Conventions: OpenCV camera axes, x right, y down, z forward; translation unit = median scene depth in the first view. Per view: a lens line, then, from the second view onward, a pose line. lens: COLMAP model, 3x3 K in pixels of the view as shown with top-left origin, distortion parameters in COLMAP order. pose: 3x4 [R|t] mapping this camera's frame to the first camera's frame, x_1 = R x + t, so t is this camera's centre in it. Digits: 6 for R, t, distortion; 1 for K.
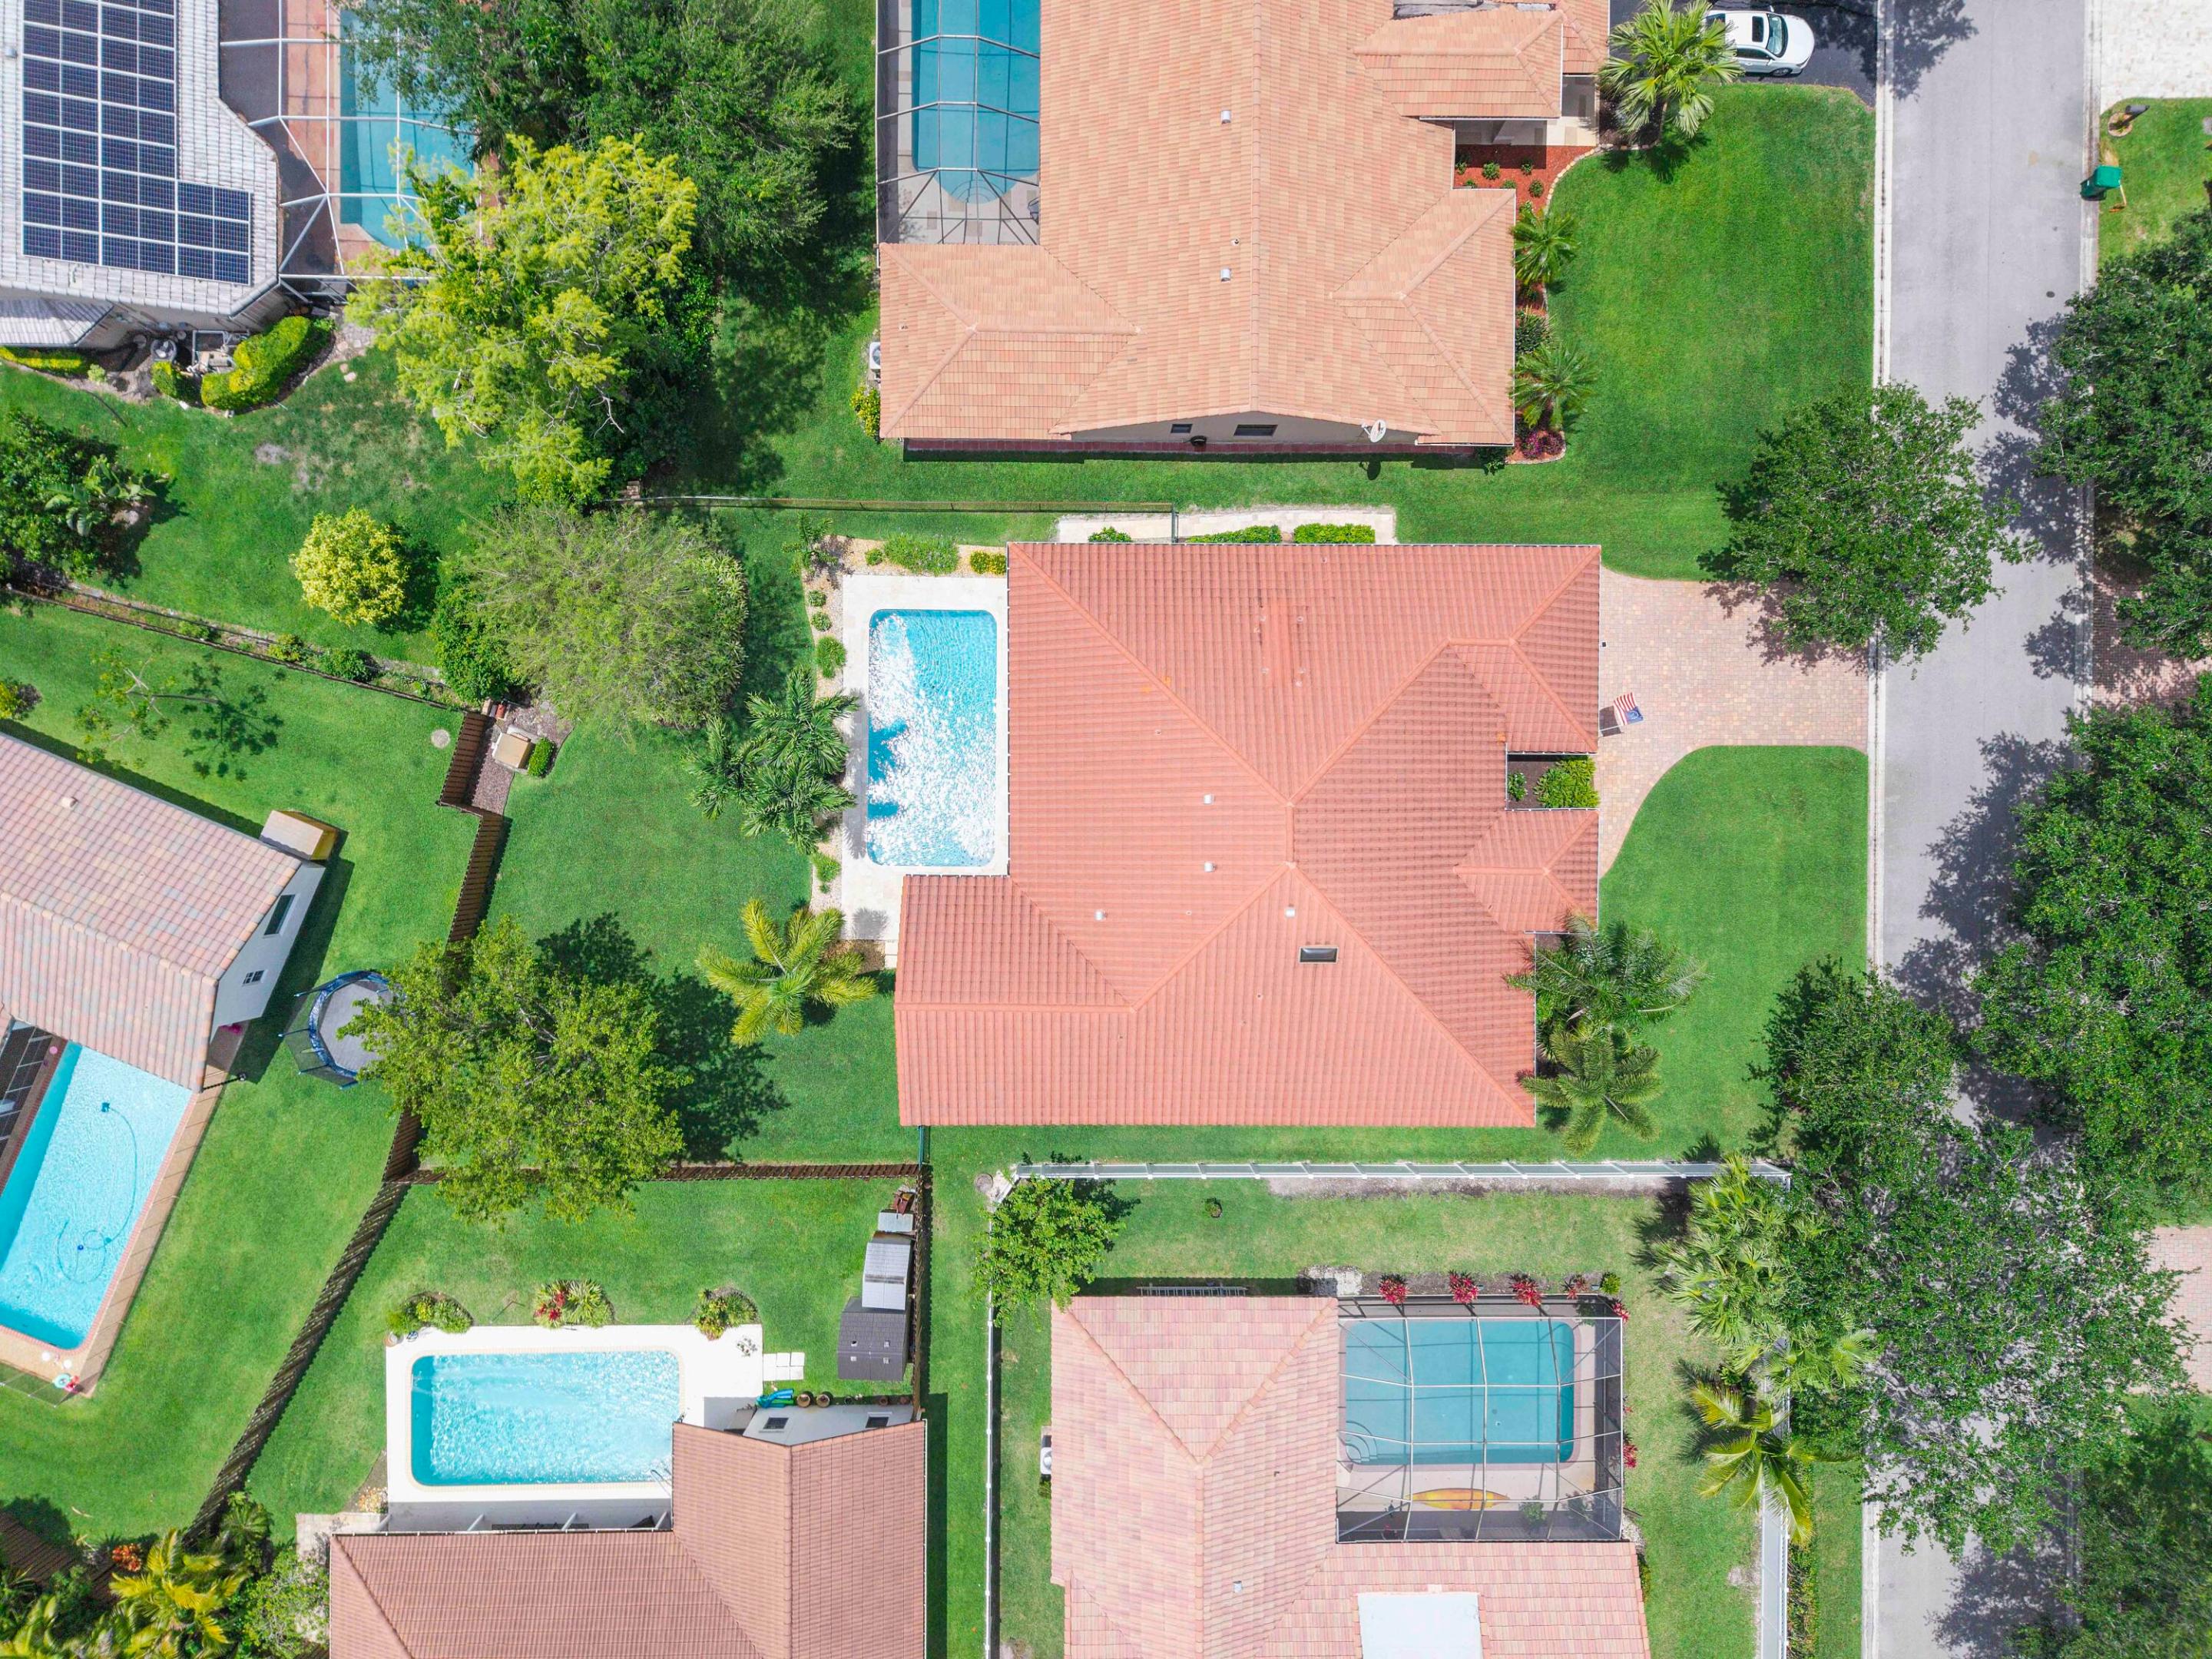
lens RADIAL K [[1510.2, 0, 1106.0], [0, 1510.2, 829.5], [0, 0, 1]] dist [0.001884, -0.000067]
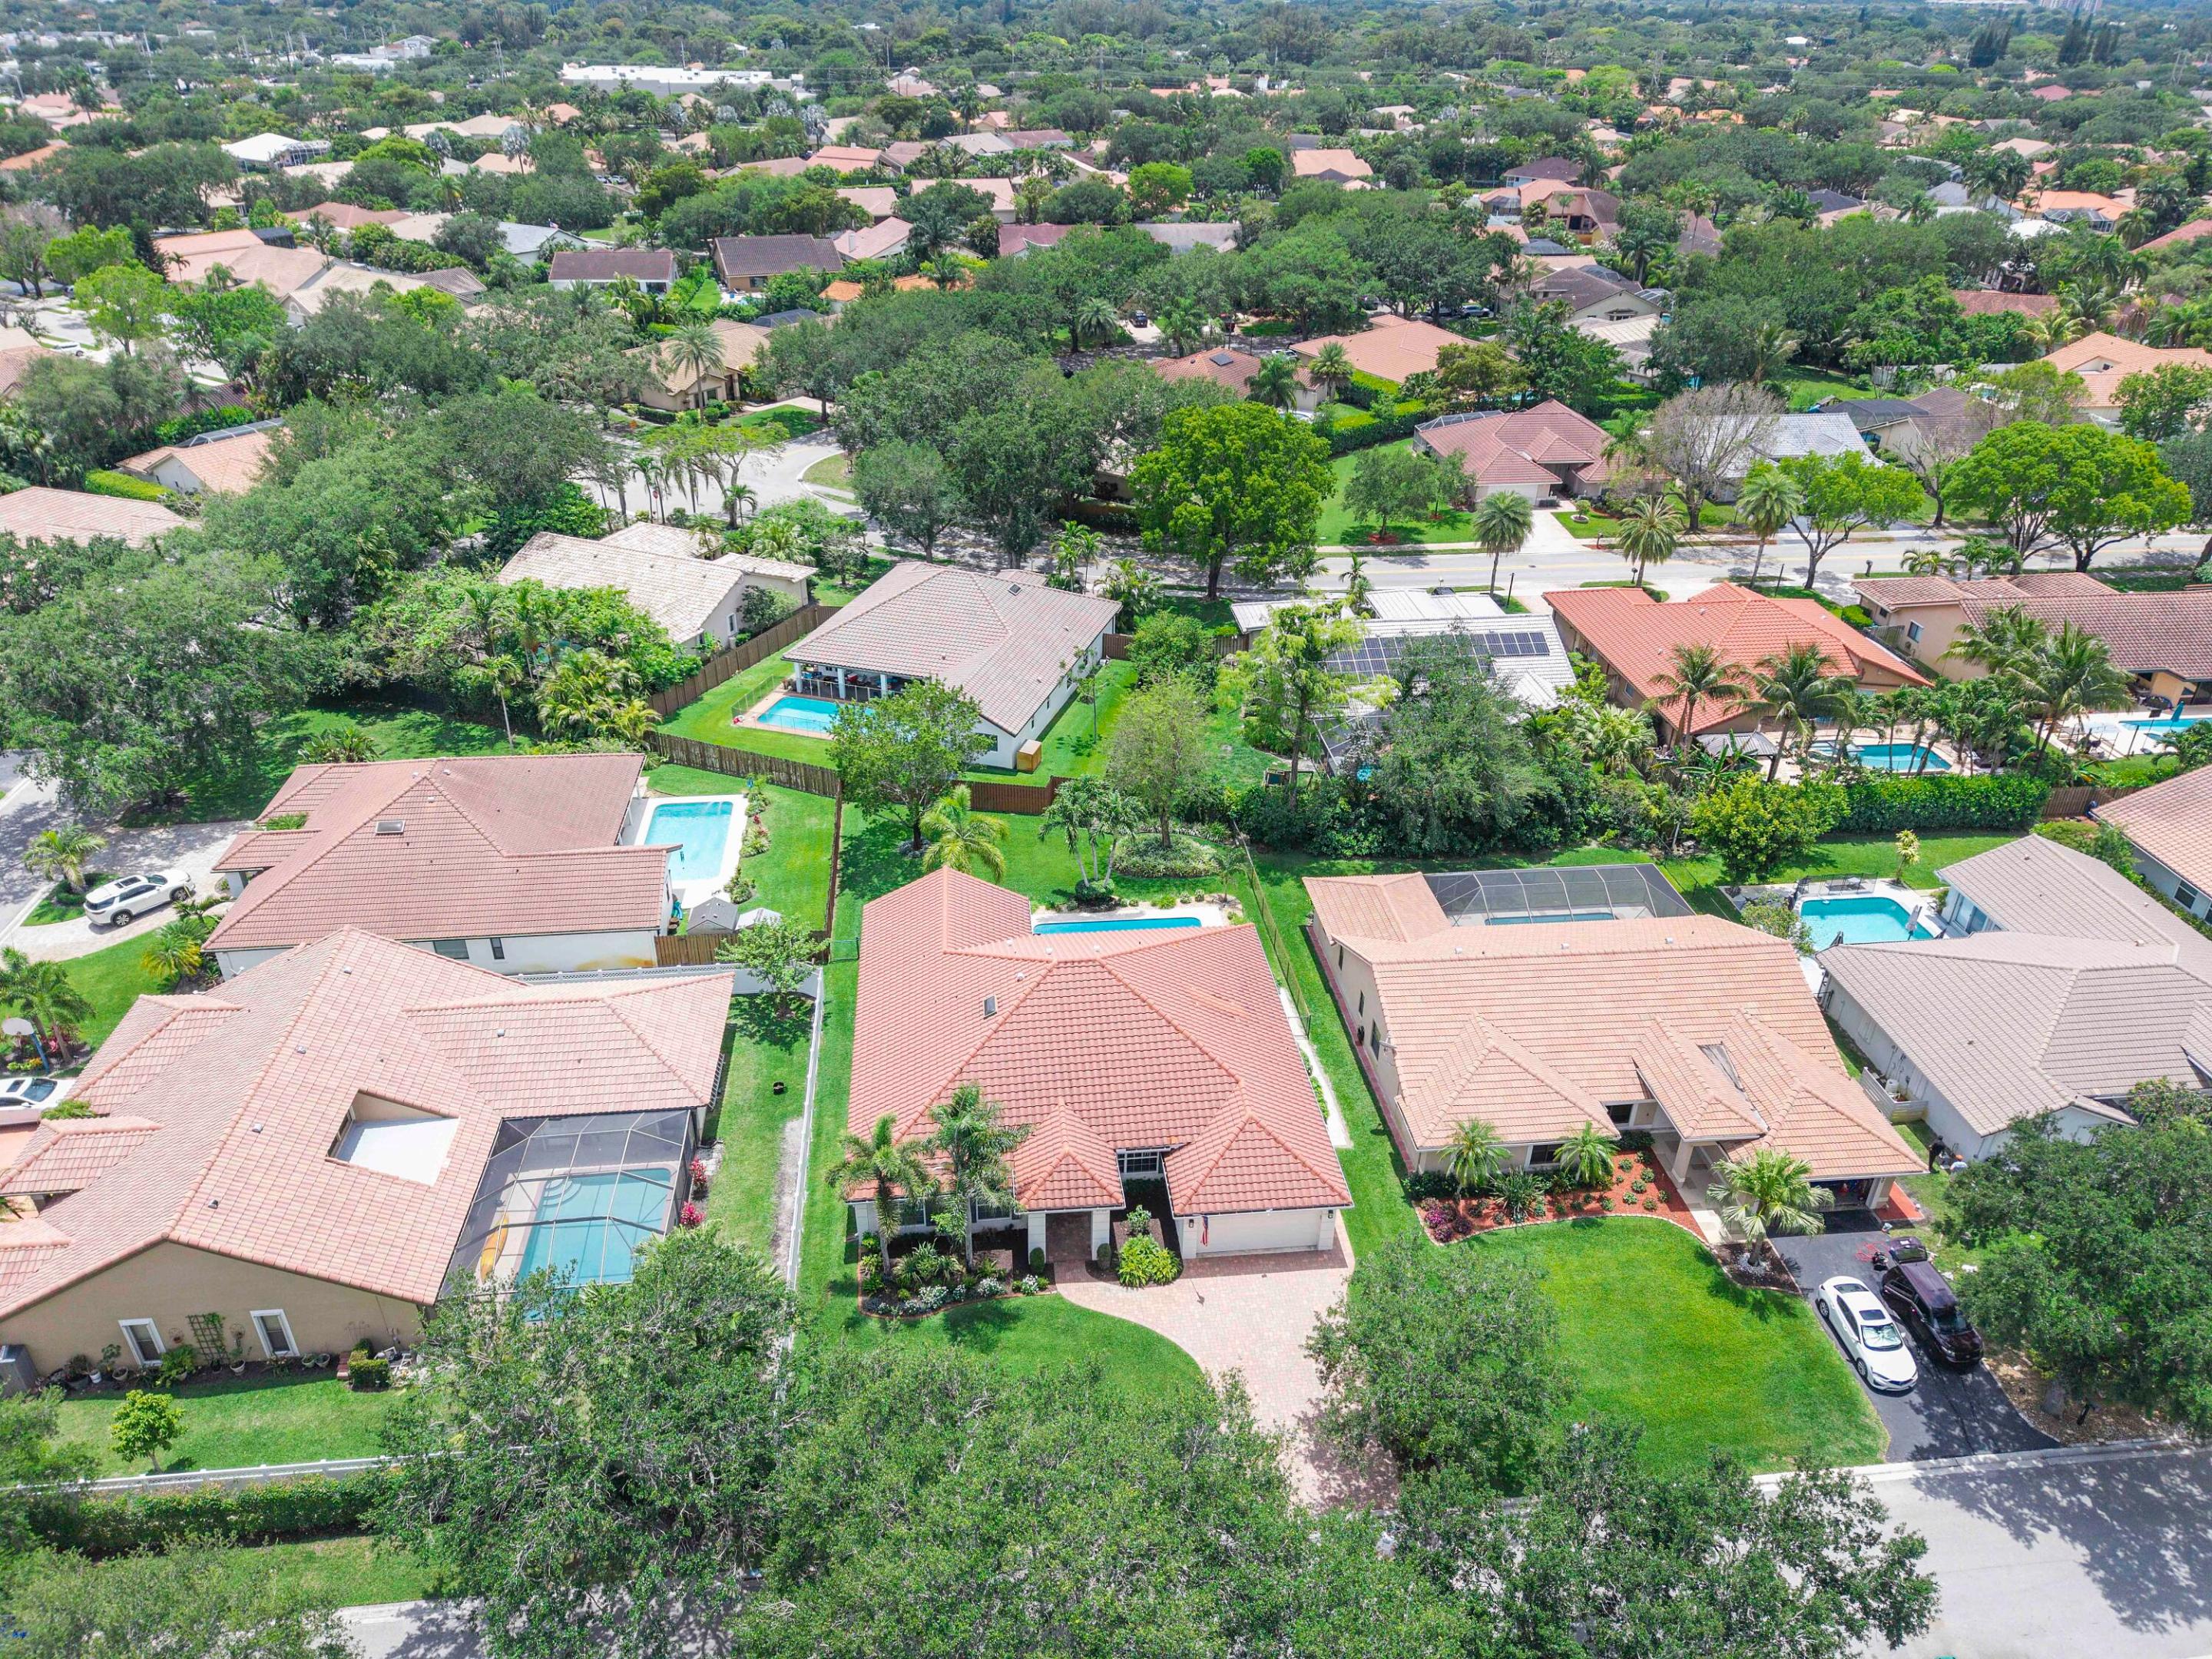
lens RADIAL K [[1504.7, 0, 1115.3], [0, 1504.7, 847.5], [0, 0, 1]] dist [0.004510, 0.000292]
pose [[0.113028, 0.469966, -0.875418, 1.110065], [-0.993498, 0.041340, -0.106081, 0.096467], [-0.013664, 0.881716, 0.471583, 0.209874]]
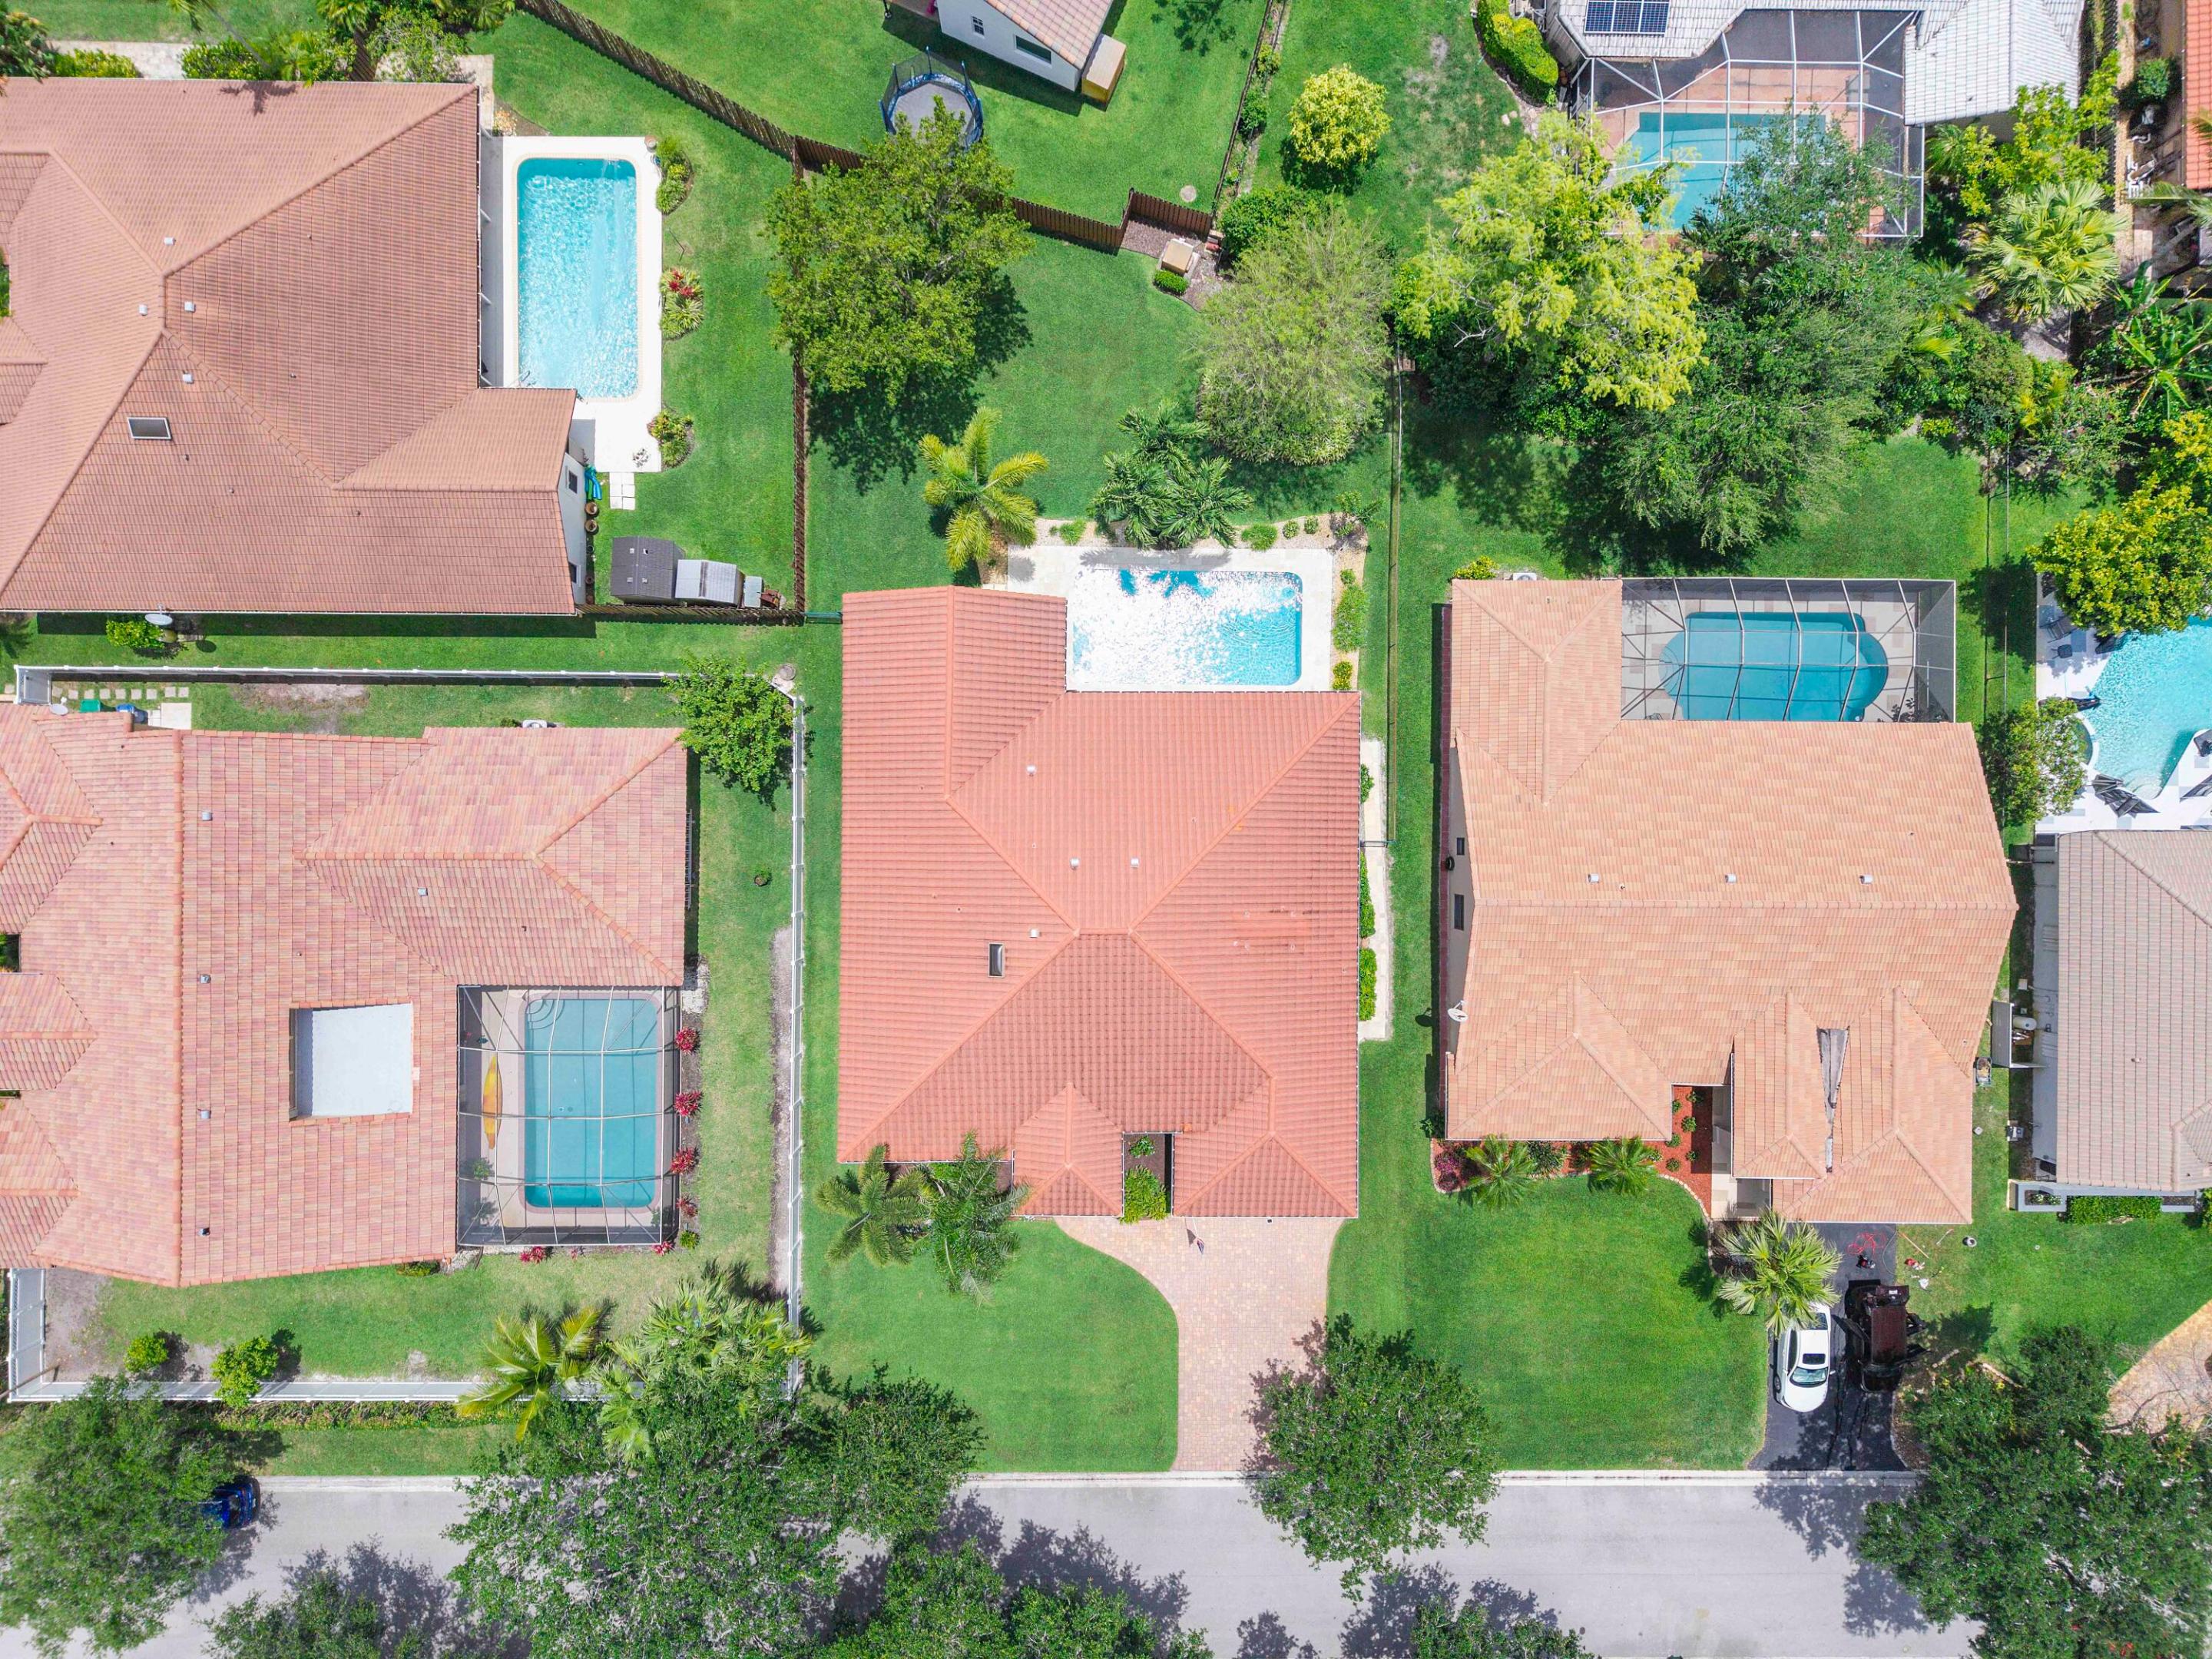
lens RADIAL K [[1504.7, 0, 1115.3], [0, 1504.7, 847.5], [0, 0, 1]] dist [0.004510, 0.000292]
pose [[-0.004260, 0.999746, -0.022137, 0.074740], [-0.999669, -0.004820, -0.025286, 0.020893], [-0.025386, 0.022022, 0.999435, -0.115046]]
